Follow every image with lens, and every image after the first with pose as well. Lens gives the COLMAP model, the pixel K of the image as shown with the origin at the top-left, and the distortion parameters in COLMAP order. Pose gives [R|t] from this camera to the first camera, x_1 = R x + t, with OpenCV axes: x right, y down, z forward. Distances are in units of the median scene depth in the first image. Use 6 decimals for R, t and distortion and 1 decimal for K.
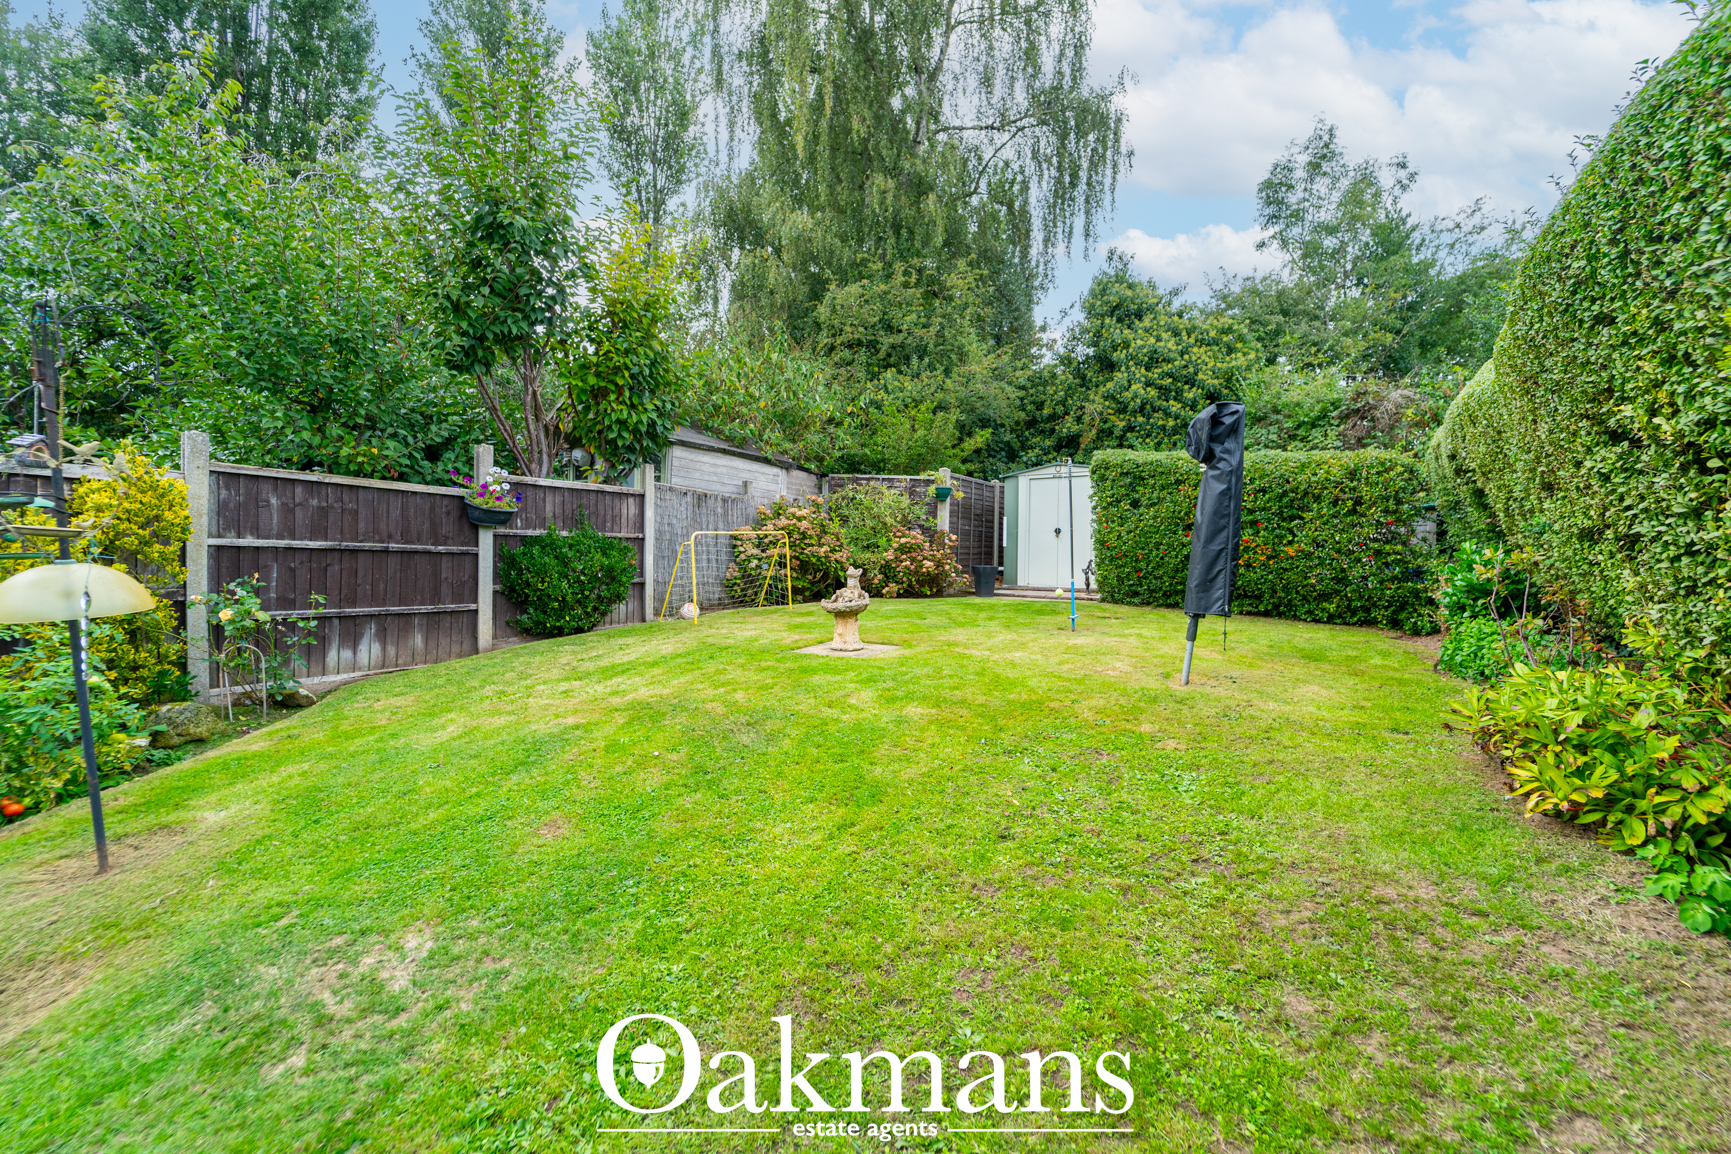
lens RADIAL K [[703.3, 0, 869.1], [0, 703.3, 572.1], [0, 0, 1]] dist [0.002506, 0.000053]
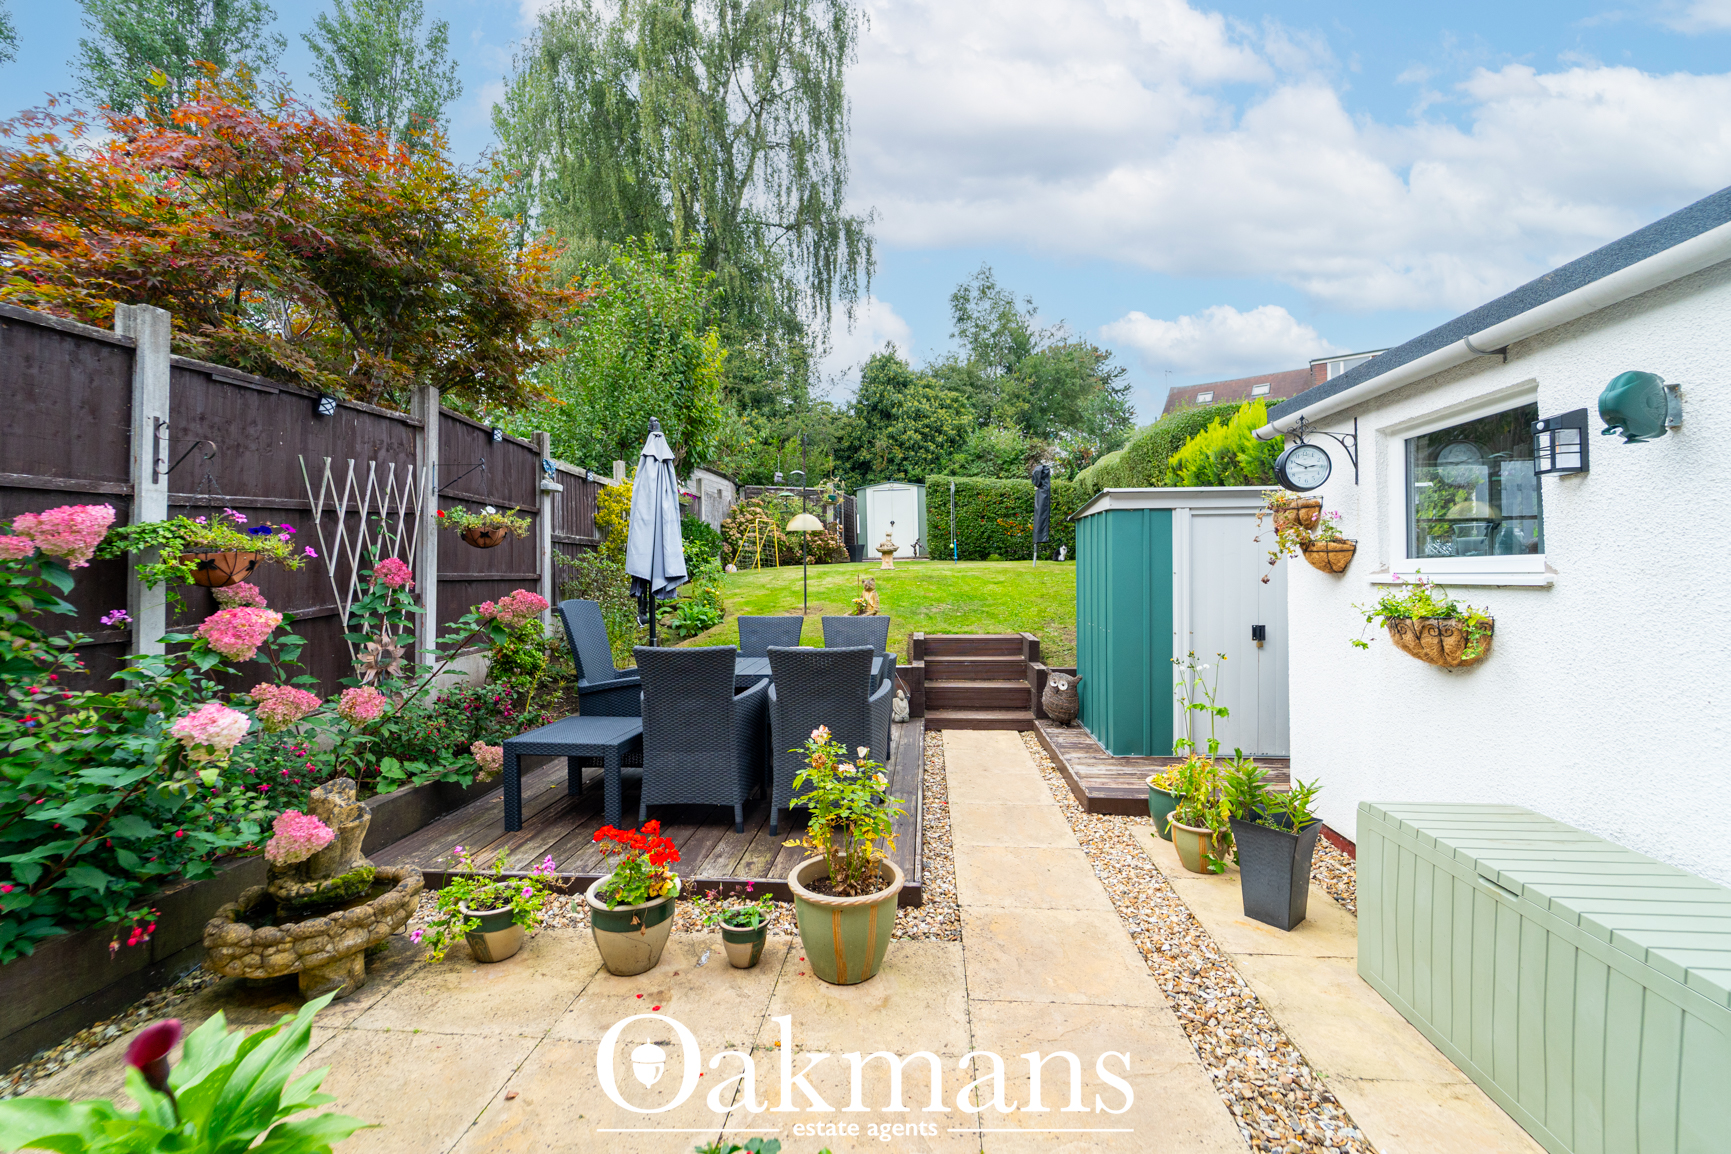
lens RADIAL K [[718.2, 0, 869.3], [0, 718.2, 574.2], [0, 0, 1]] dist [0.002137, -0.000845]
pose [[0.891535, -0.036786, 0.451456, -0.525459], [0.043171, 0.999060, -0.003846, 0.063636], [-0.450890, 0.022919, 0.892285, -0.454197]]
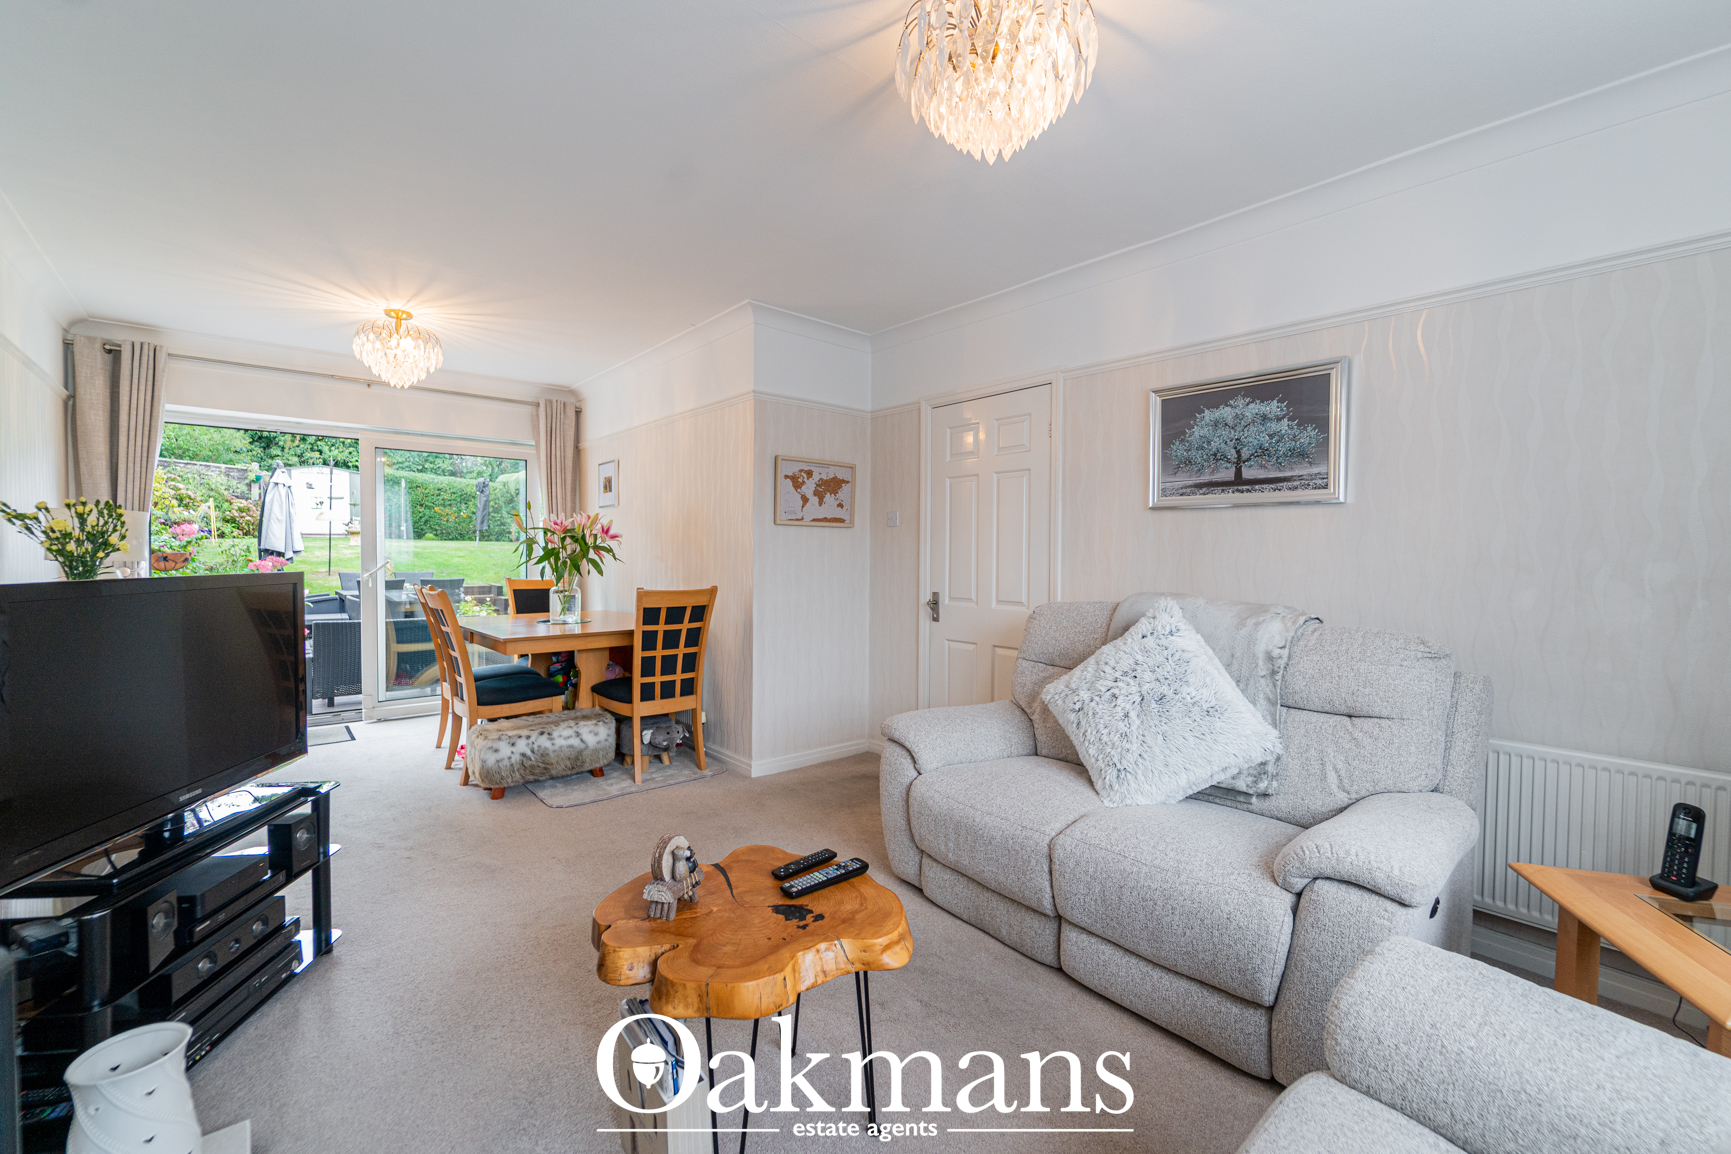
lens RADIAL K [[718.2, 0, 869.3], [0, 718.2, 574.2], [0, 0, 1]] dist [0.002137, -0.000845]
pose [[0.305382, -0.053407, 0.950731, -1.061455], [0.014314, 0.998571, 0.051496, 0.050974], [-0.952122, -0.002117, 0.305710, -0.912519]]
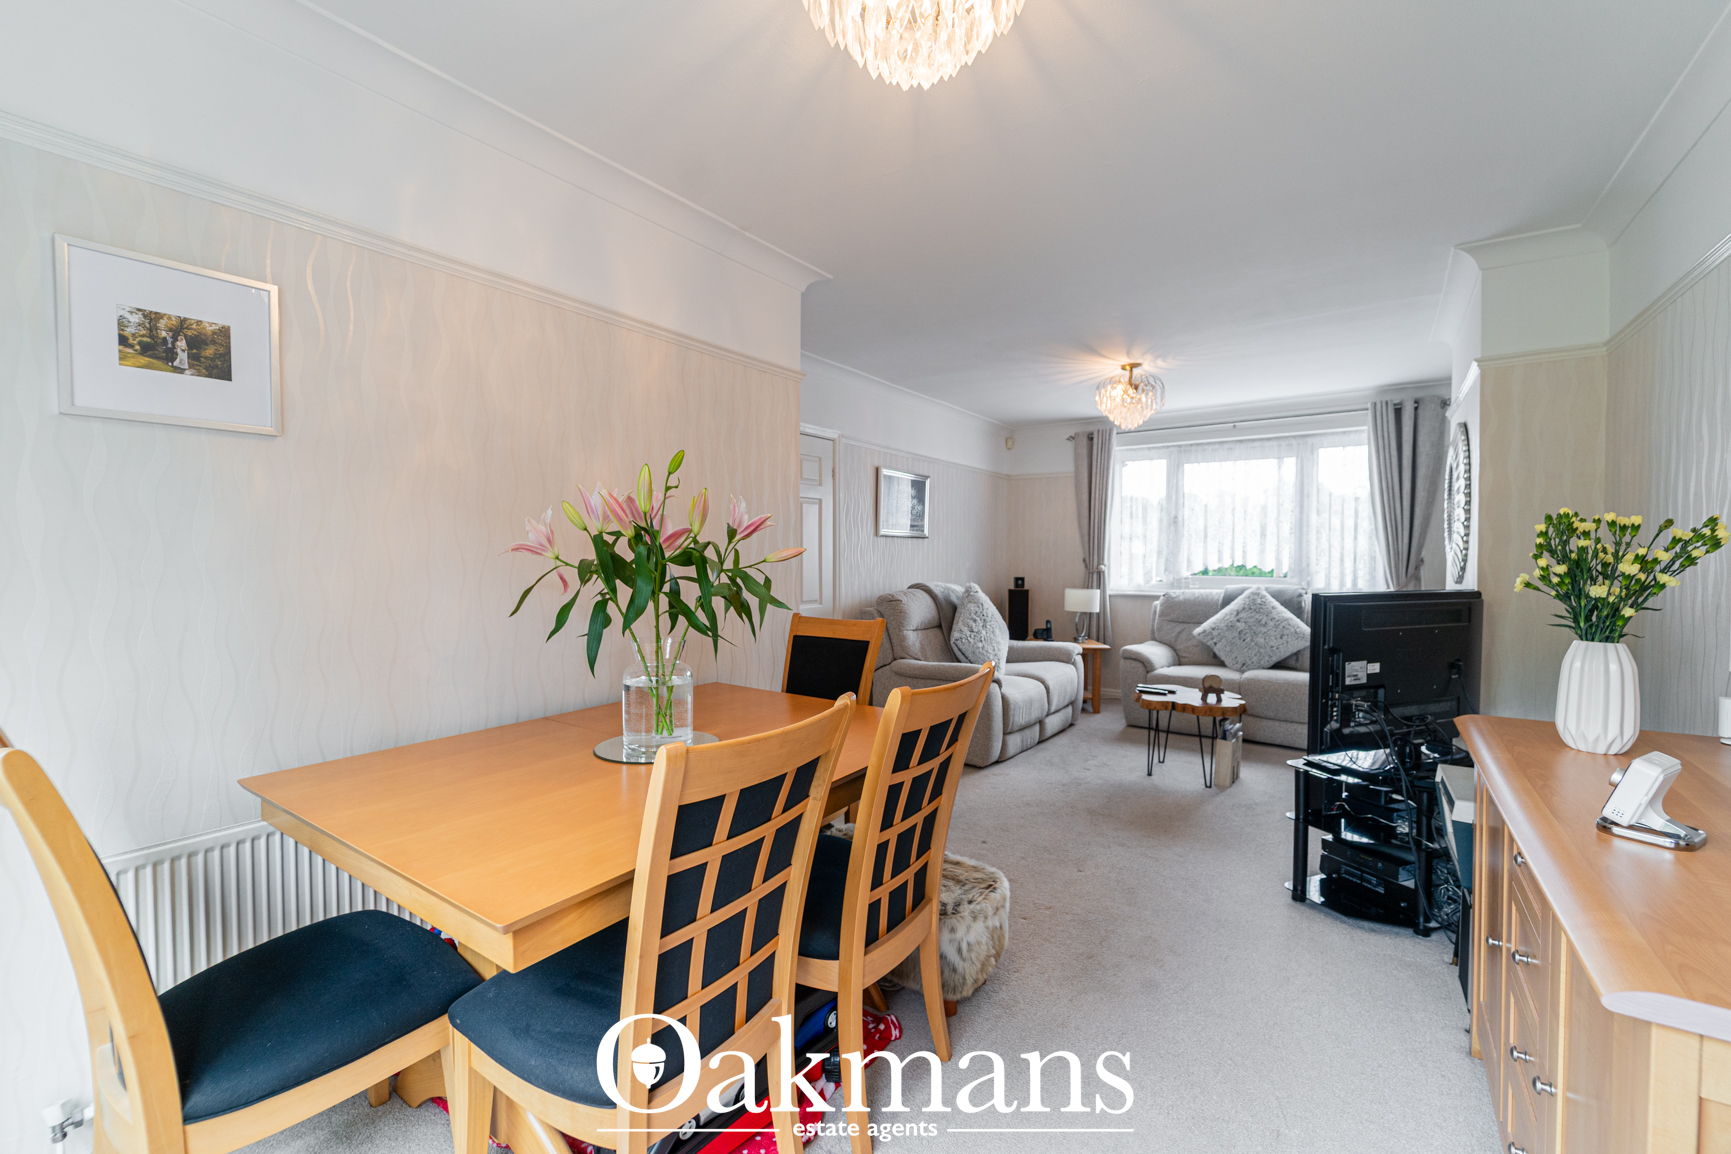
lens RADIAL K [[710.2, 0, 871.9], [0, 710.2, 575.3], [0, 0, 1]] dist [0.002112, -0.000087]
pose [[-0.997597, -0.033564, 0.060604, -0.795460], [-0.030839, 0.998495, 0.045357, 0.046912], [-0.062035, 0.043379, -0.997131, -0.470862]]
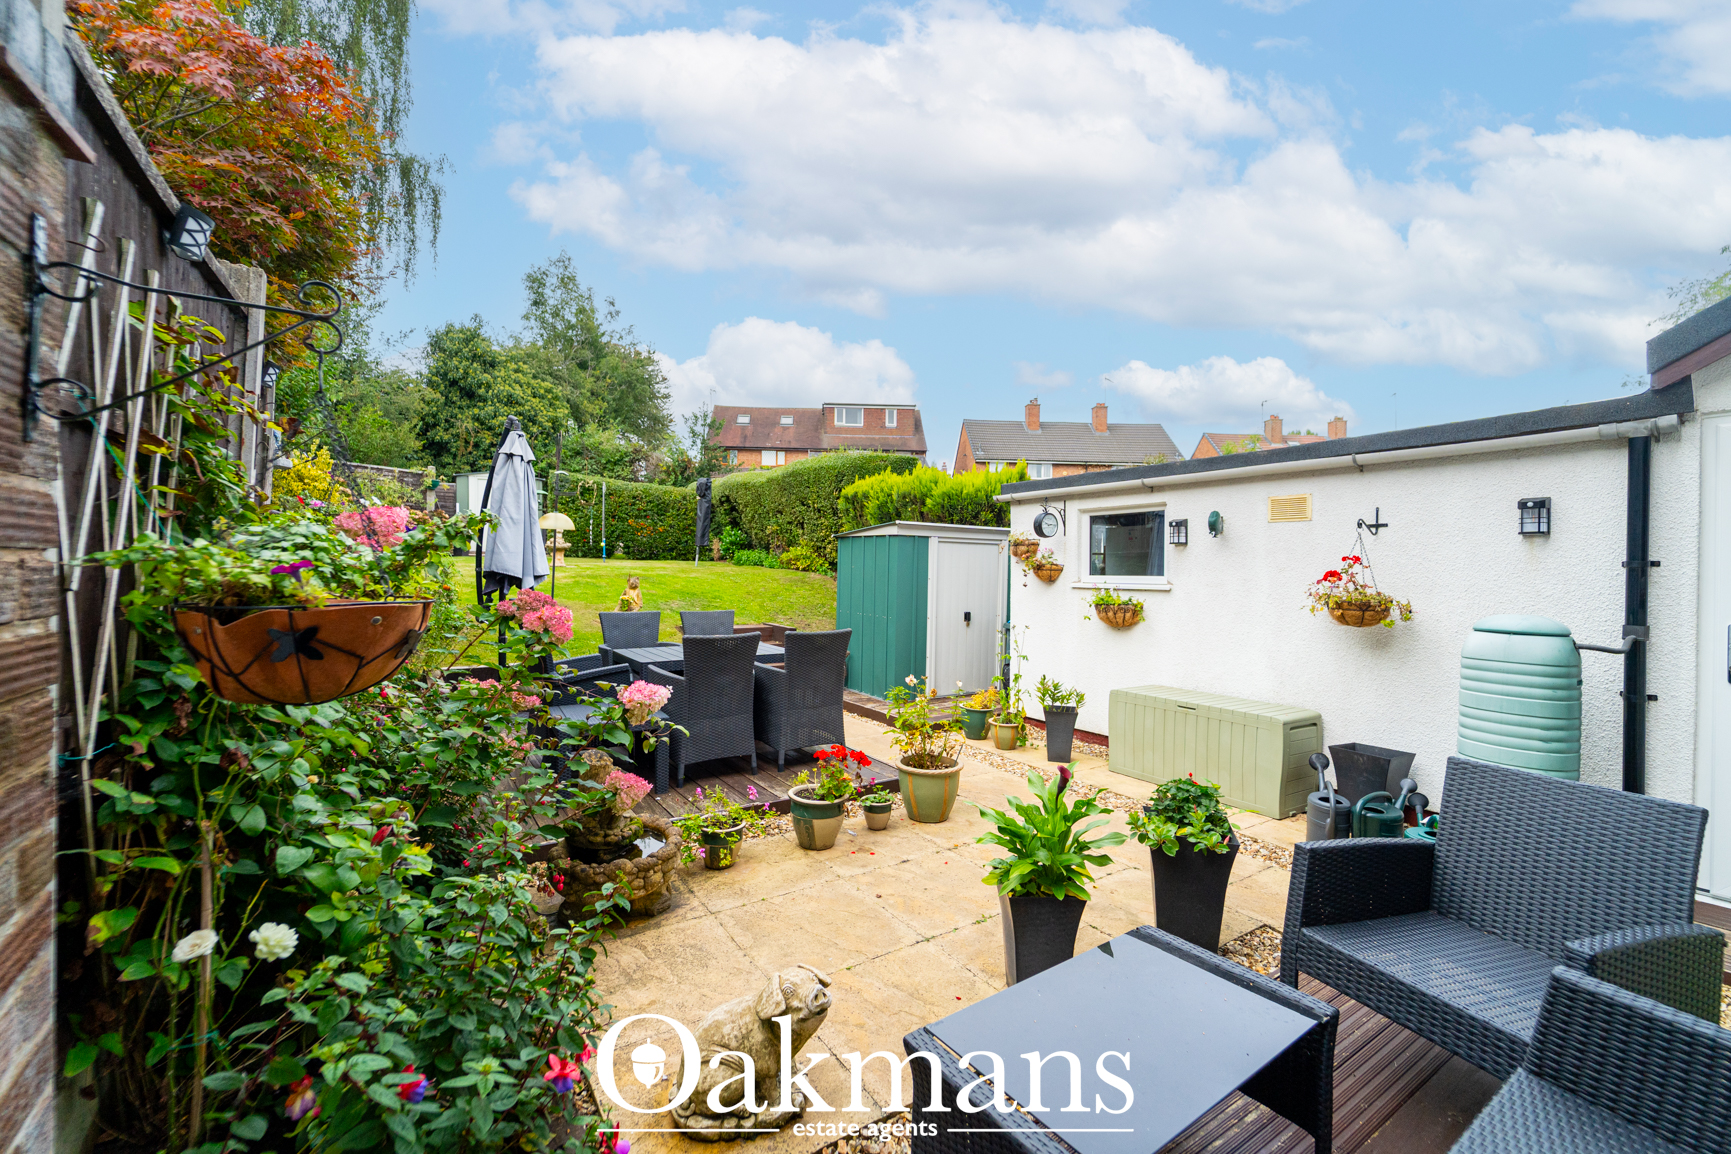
lens RADIAL K [[706.0, 0, 873.4], [0, 706.0, 572.6], [0, 0, 1]] dist [0.000349, -0.000142]
pose [[0.417833, -0.025072, 0.908178, -0.776063], [0.016904, 0.999661, 0.019821, 0.049968], [-0.908366, 0.007070, 0.418115, -0.377339]]
